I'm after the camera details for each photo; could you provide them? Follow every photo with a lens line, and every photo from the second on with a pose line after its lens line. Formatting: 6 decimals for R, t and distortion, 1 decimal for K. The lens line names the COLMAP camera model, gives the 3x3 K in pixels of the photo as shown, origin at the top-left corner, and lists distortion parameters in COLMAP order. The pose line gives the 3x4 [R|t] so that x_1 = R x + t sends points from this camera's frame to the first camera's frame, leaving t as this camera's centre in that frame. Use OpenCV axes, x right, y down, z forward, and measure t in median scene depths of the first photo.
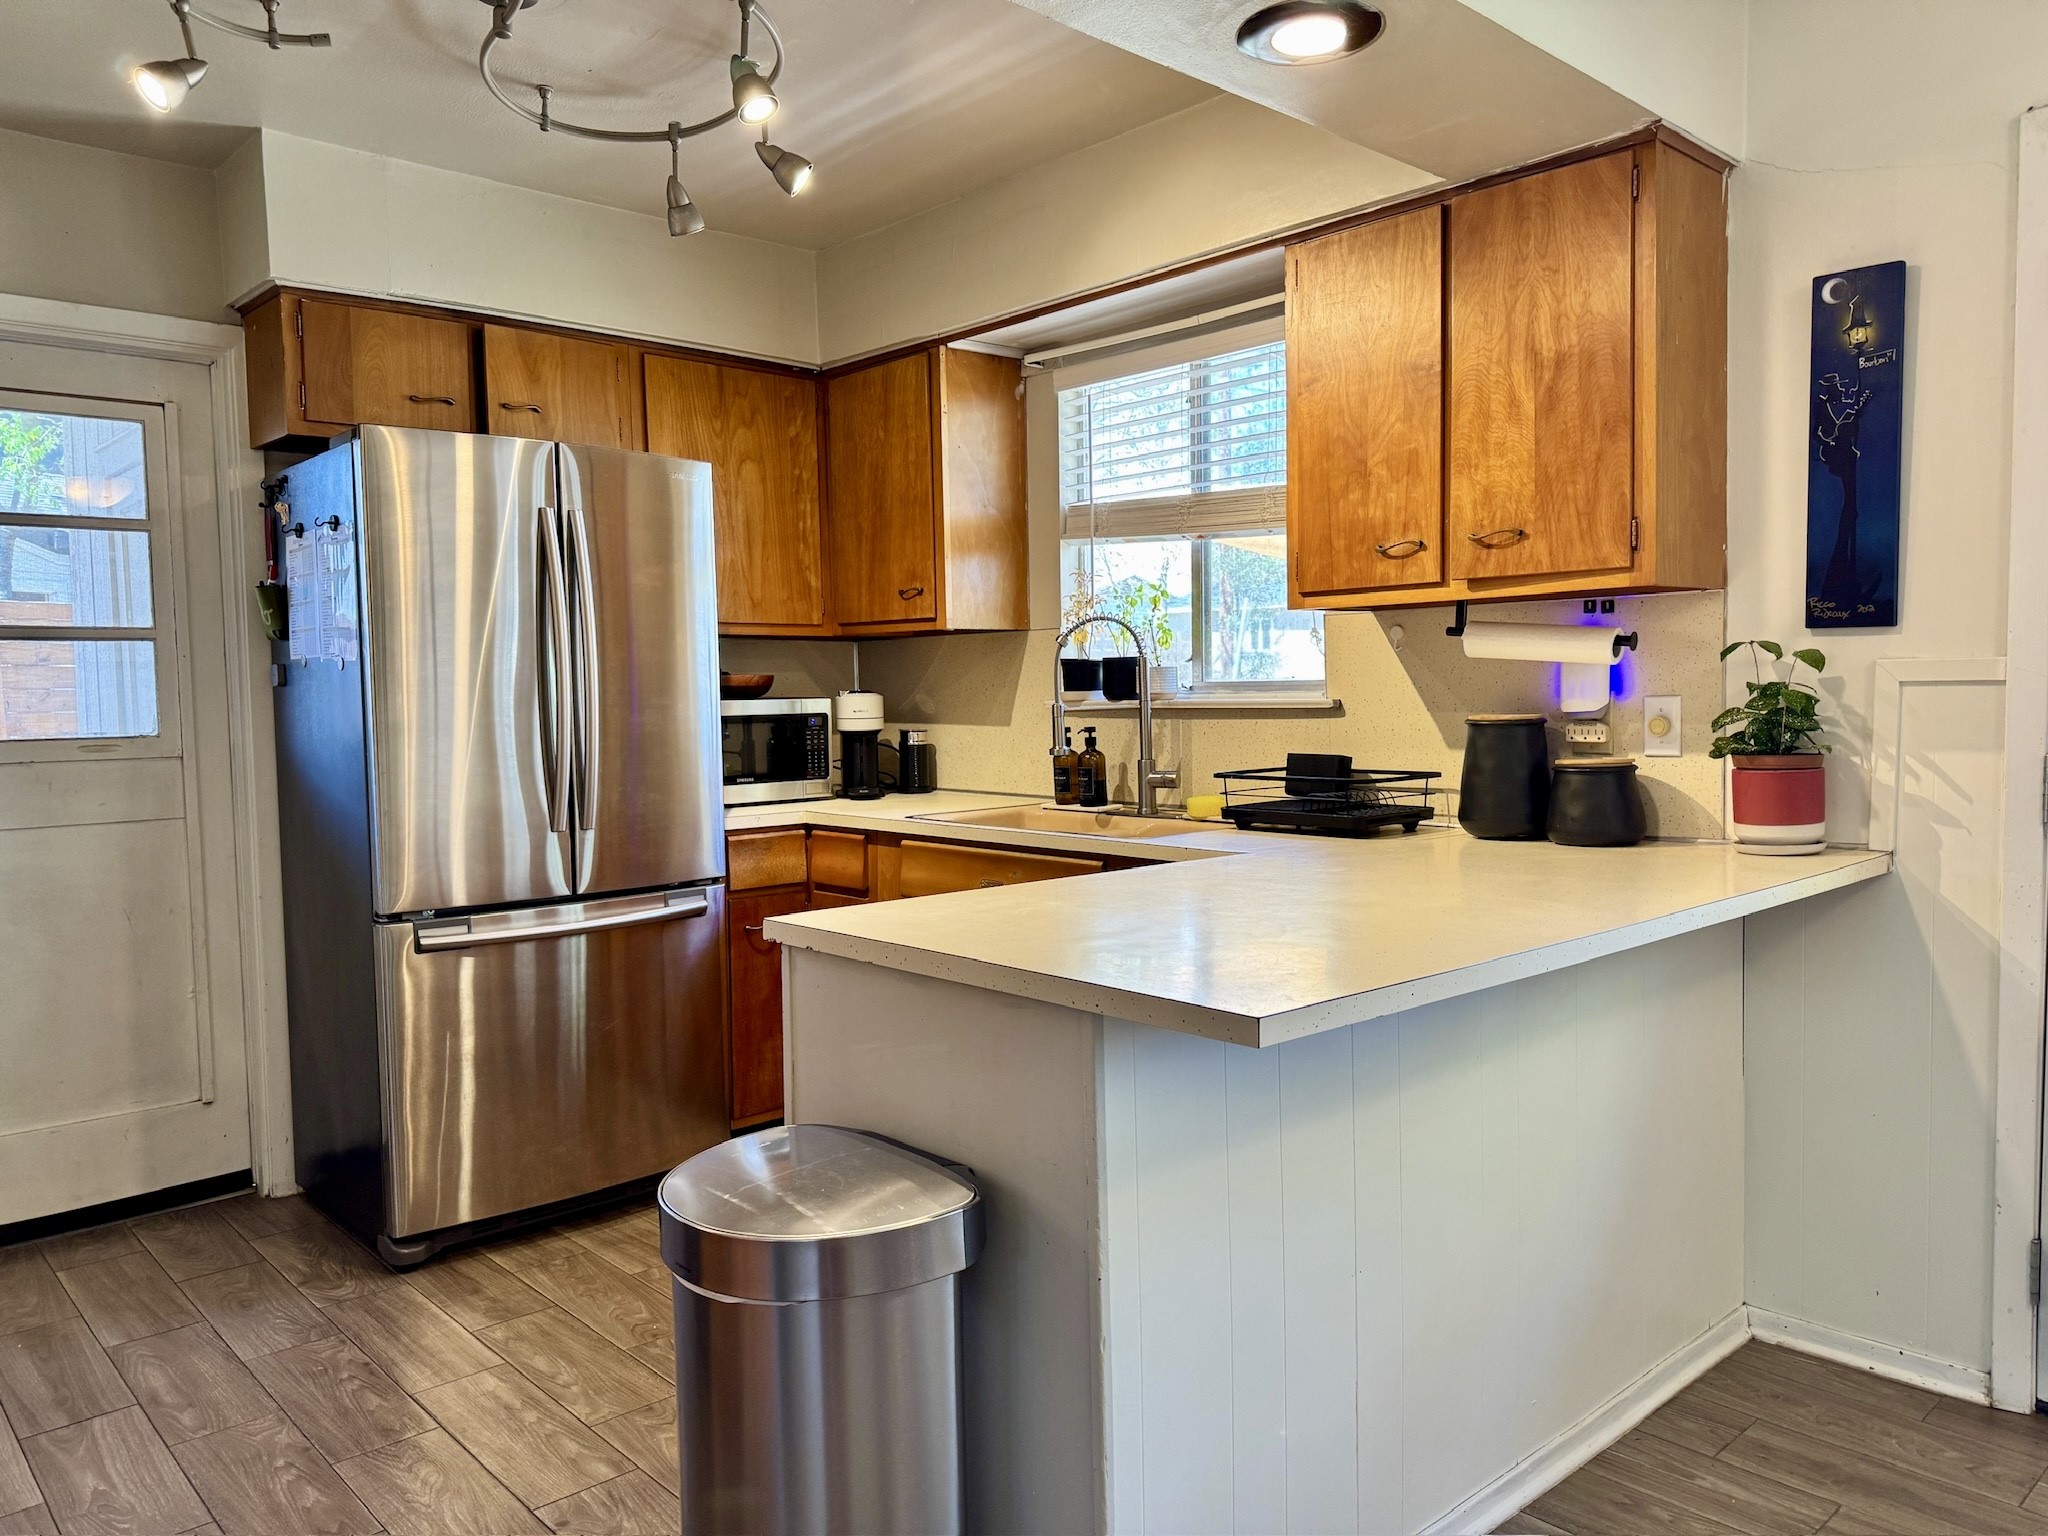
lens RADIAL K [[1454.5, 0, 1024.9], [0, 1454.5, 776.1], [0, 0, 1]] dist [0.002699, -0.004740]
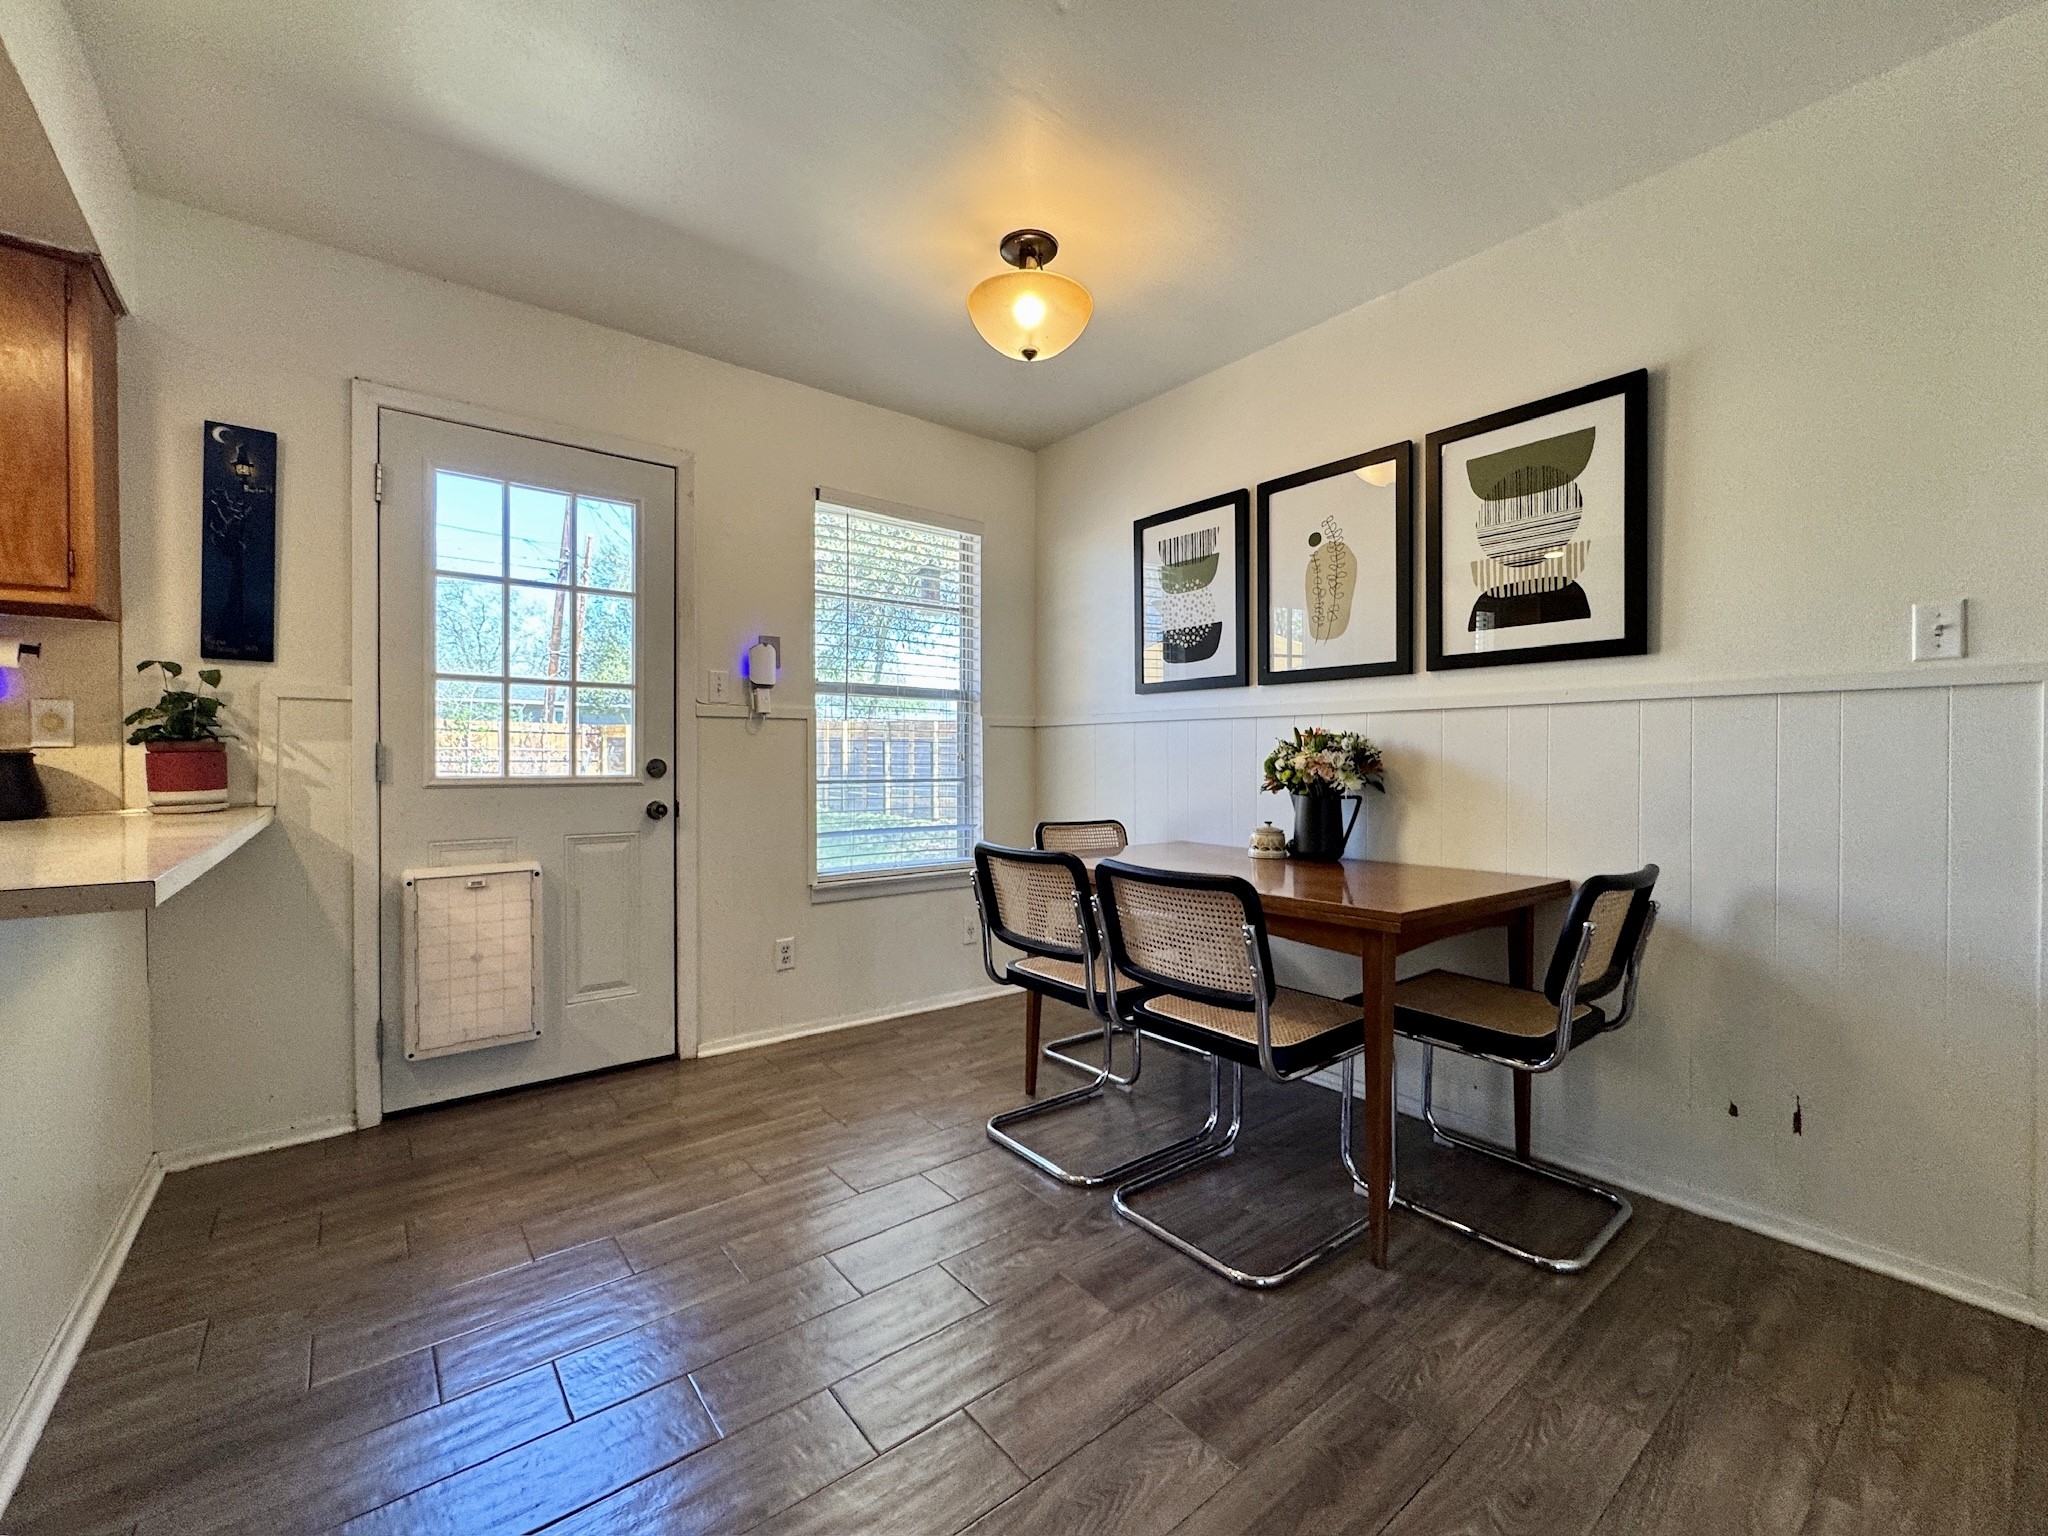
lens RADIAL K [[822.1, 0, 1024.4], [0, 822.1, 768.2], [0, 0, 1]] dist [-0.011994, -0.000085]
pose [[0.078986, 0.001460, 0.996875, -0.213320], [0.060728, 0.998135, -0.006273, 0.066433], [-0.995024, 0.061033, 0.078750, 0.128736]]
